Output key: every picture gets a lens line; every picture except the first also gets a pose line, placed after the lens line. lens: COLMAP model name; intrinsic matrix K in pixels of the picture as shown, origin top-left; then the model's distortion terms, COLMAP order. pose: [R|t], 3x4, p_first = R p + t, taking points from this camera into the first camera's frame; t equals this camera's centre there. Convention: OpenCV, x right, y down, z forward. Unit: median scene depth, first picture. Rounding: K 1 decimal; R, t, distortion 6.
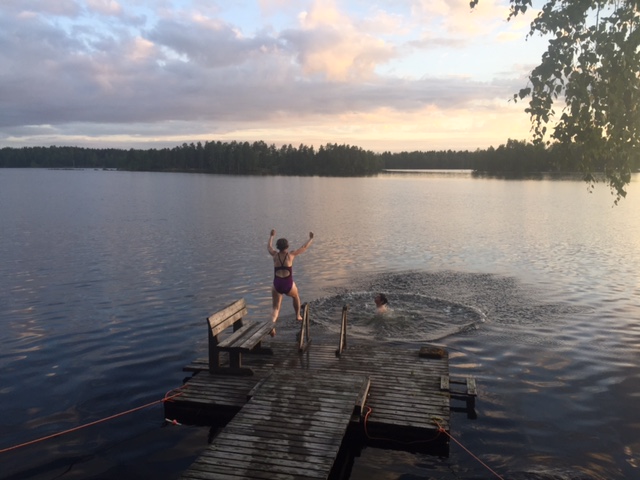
lens RADIAL K [[556.1, 0, 320.0], [0, 556.1, 240.0], [0, 0, 1]] dist [0.047781, -0.079858]
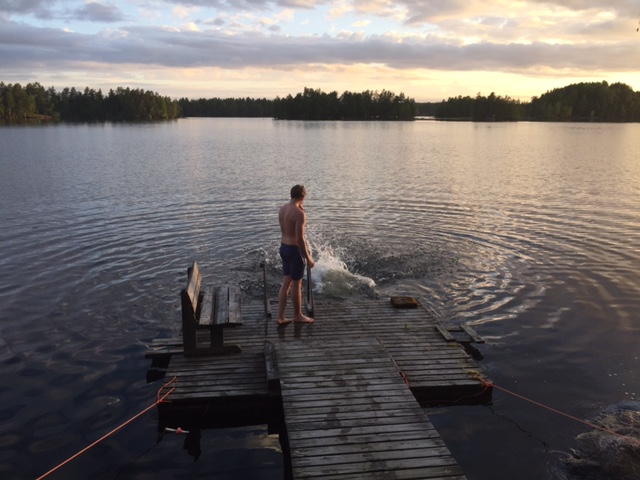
lens RADIAL K [[556.1, 0, 320.0], [0, 556.1, 240.0], [0, 0, 1]] dist [0.047781, -0.079858]
pose [[0.937175, -0.070904, 0.341578, -0.298179], [0.039823, 0.994471, 0.097167, -0.003971], [-0.346579, -0.077459, 0.934817, 0.197674]]
